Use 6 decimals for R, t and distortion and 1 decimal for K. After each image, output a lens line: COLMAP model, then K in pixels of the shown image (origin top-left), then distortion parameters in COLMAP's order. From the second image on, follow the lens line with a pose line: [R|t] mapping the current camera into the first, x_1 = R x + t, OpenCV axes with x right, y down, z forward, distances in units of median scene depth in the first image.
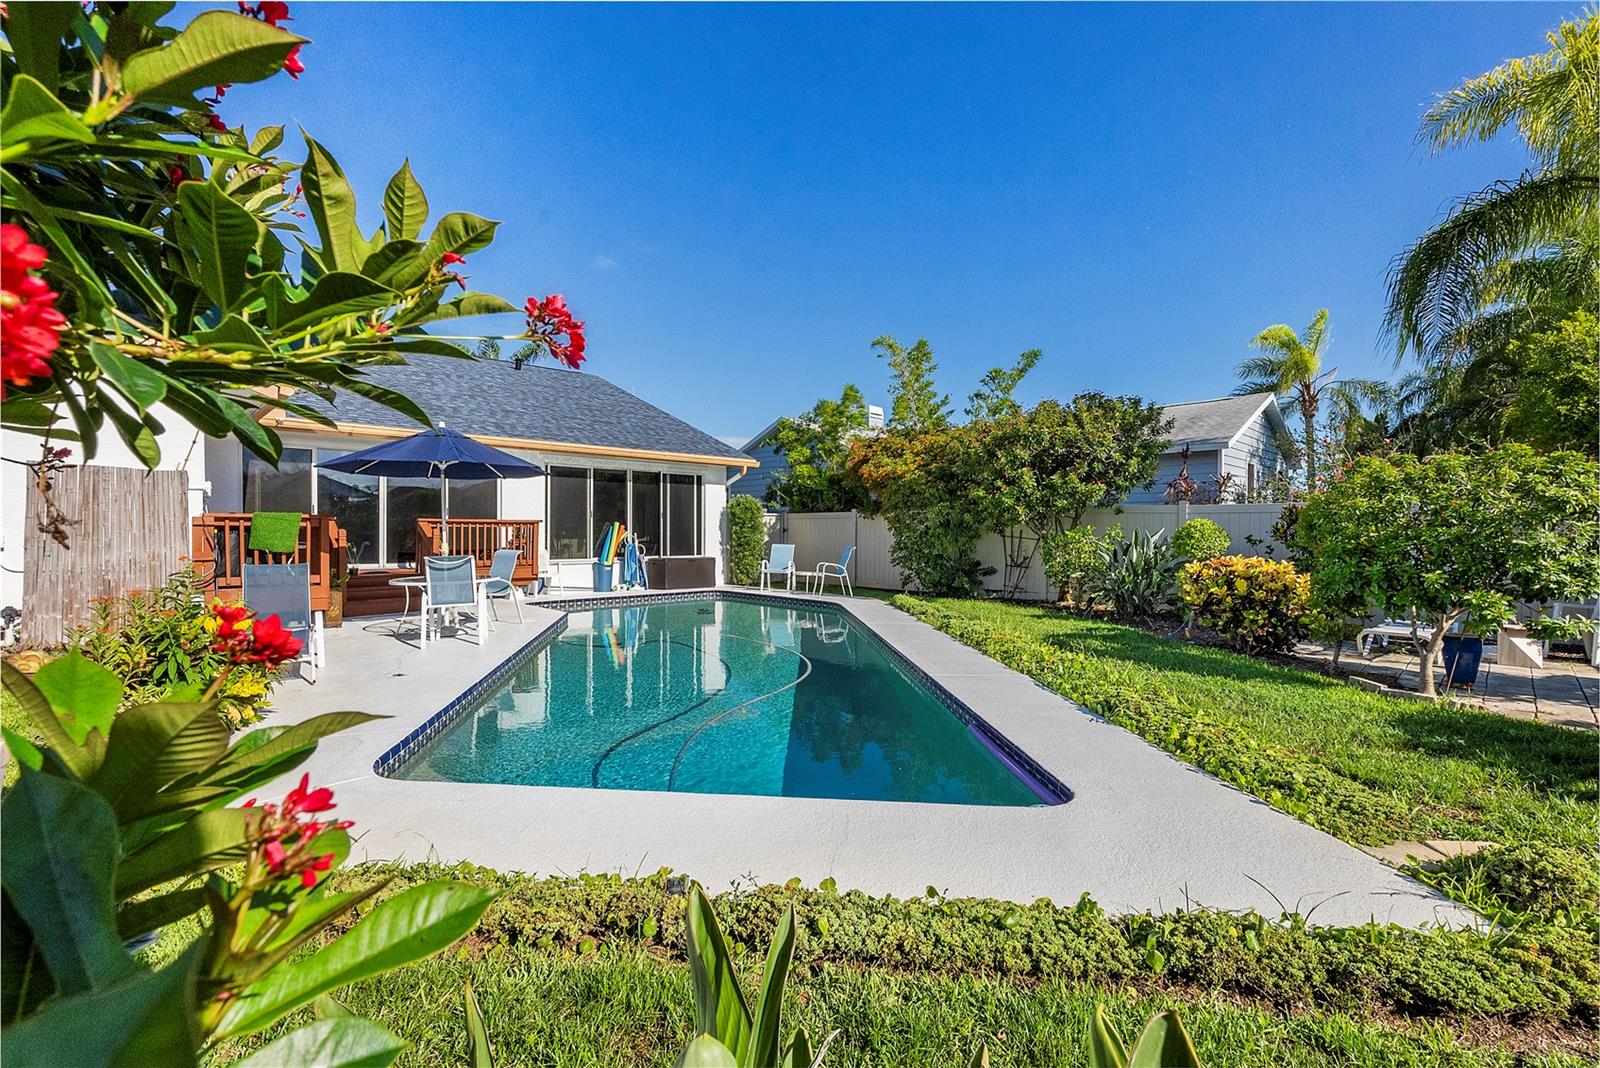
lens RADIAL K [[709.6, 0, 796.5], [0, 709.6, 537.0], [0, 0, 1]] dist [-0.004529, 0.000839]
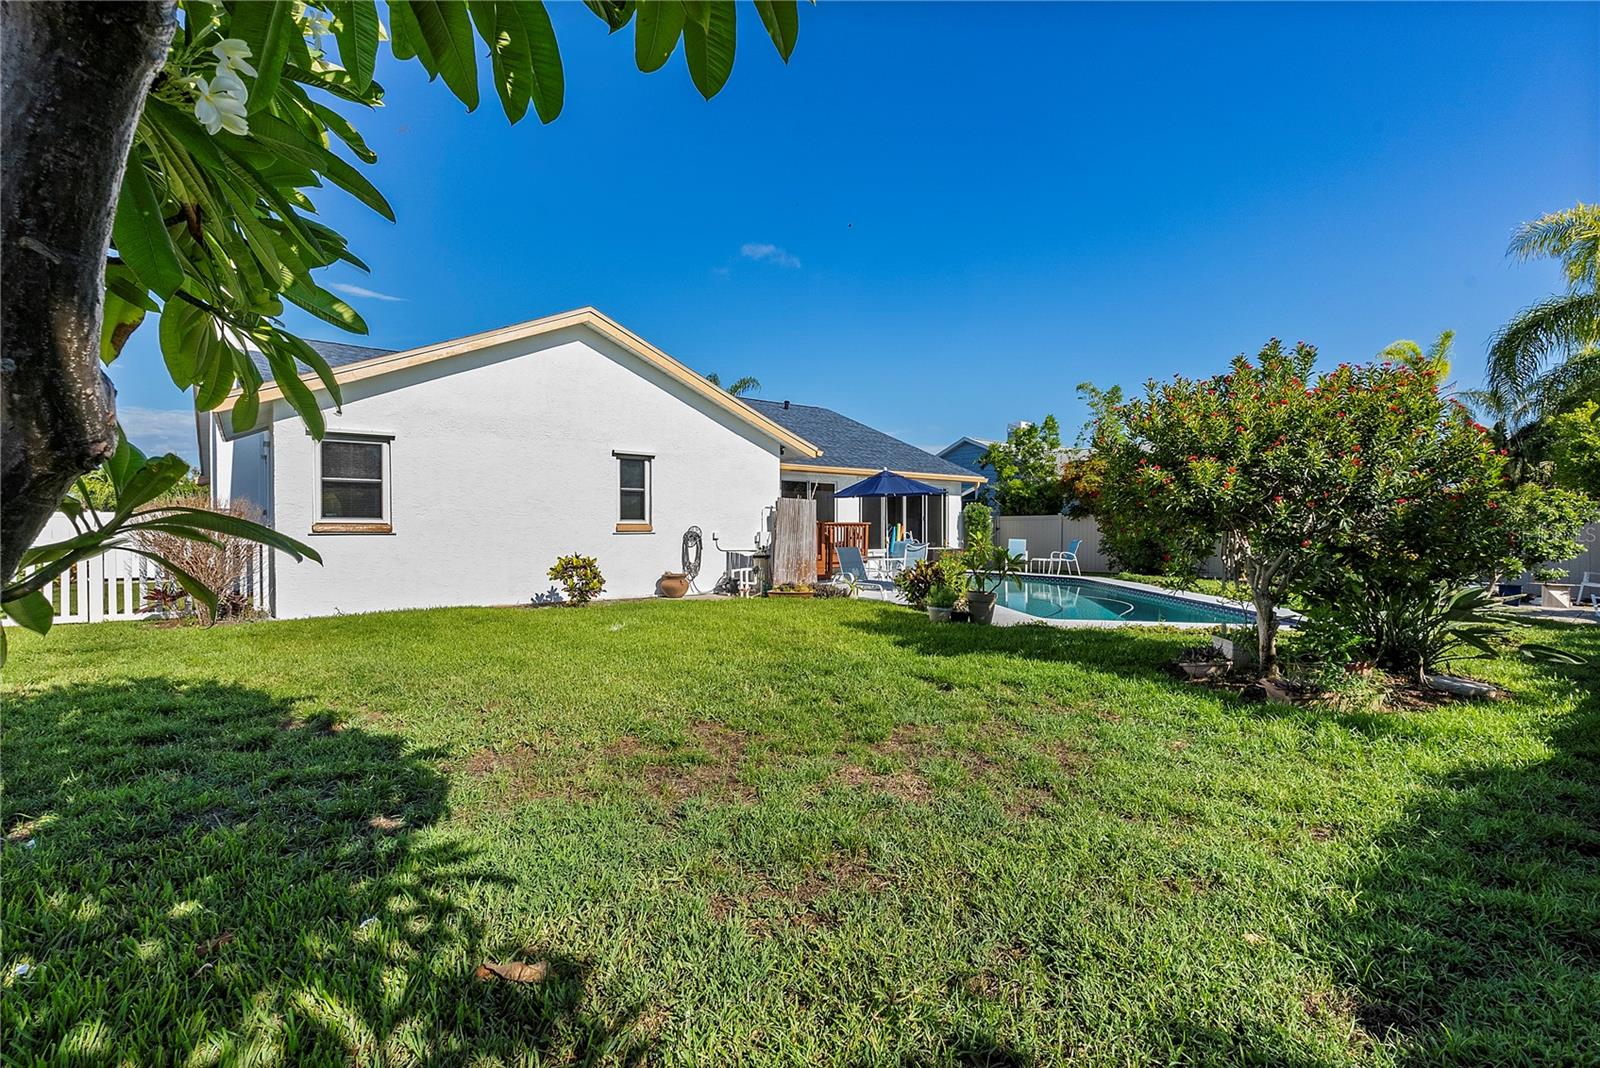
lens RADIAL K [[709.6, 0, 803.7], [0, 709.6, 530.4], [0, 0, 1]] dist [-0.004529, 0.000839]
pose [[0.994946, -0.002792, -0.100371, -0.301604], [0.002121, 0.999975, -0.006794, 0.002342], [0.100388, 0.006547, 0.994927, -0.433741]]
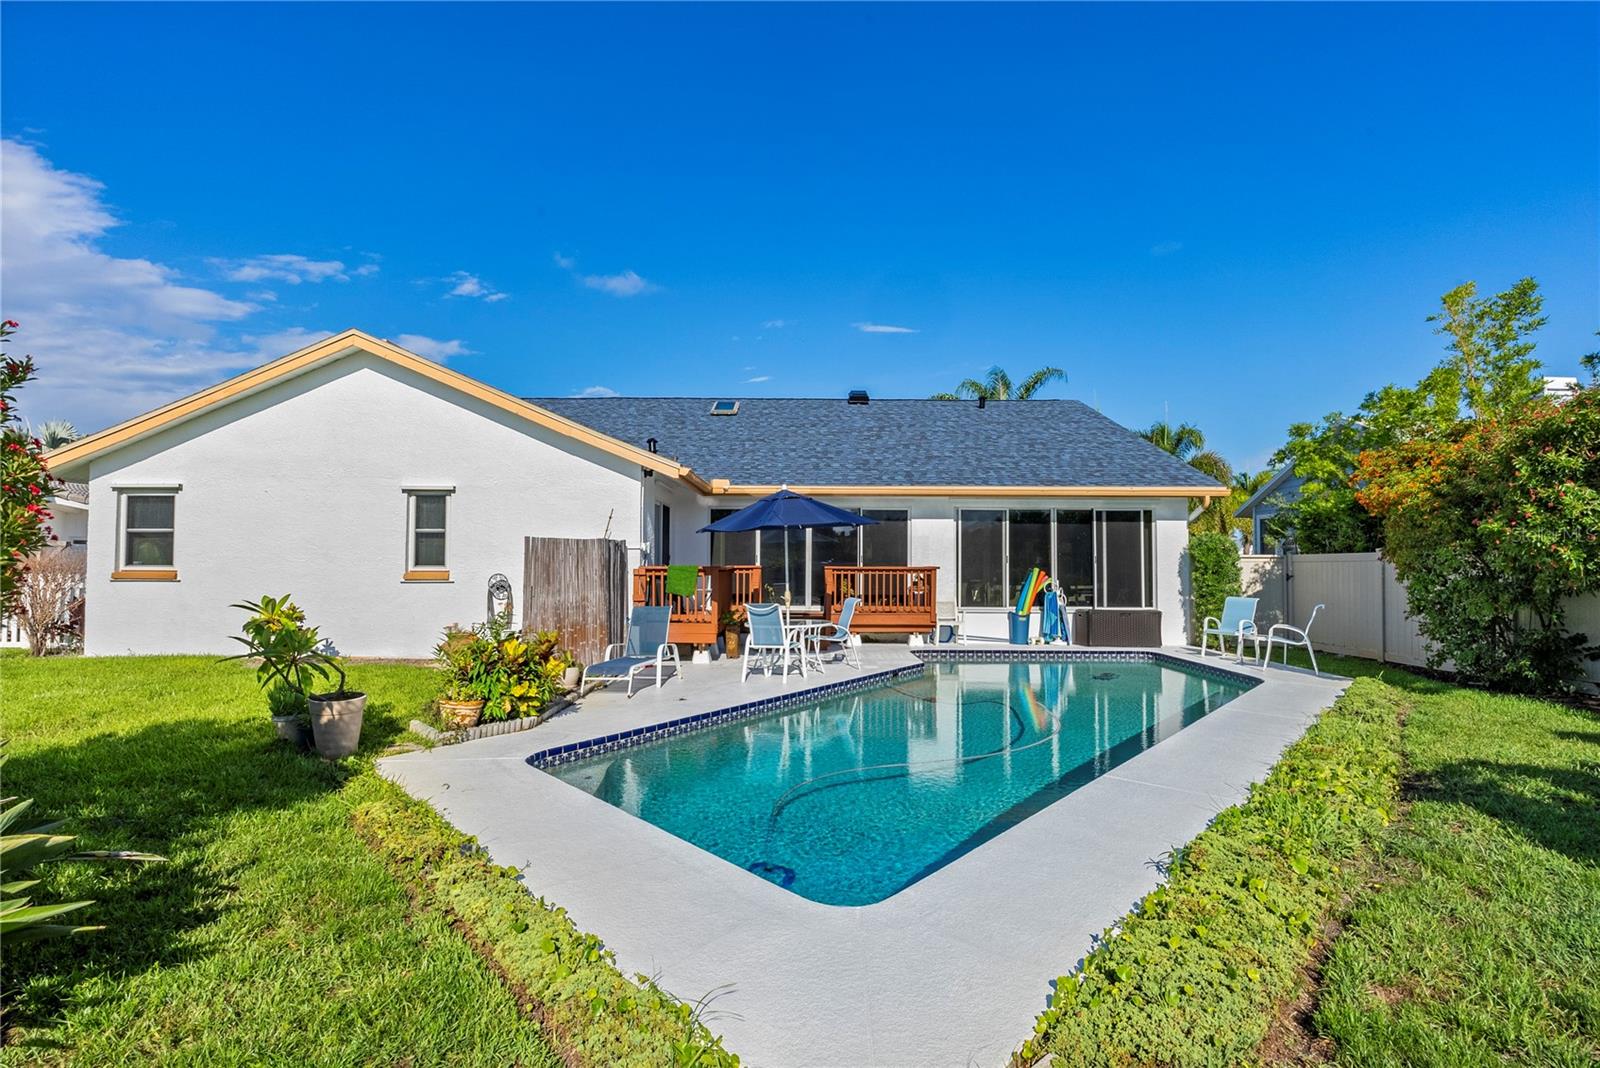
lens RADIAL K [[815.7, 0, 802.9], [0, 815.7, 532.2], [0, 0, 1]] dist [-0.000402, 0.000119]
pose [[0.724345, -0.028557, -0.688846, 0.250644], [-0.007827, 0.998737, -0.049634, -0.012526], [0.689393, 0.041344, 0.723207, 0.043044]]
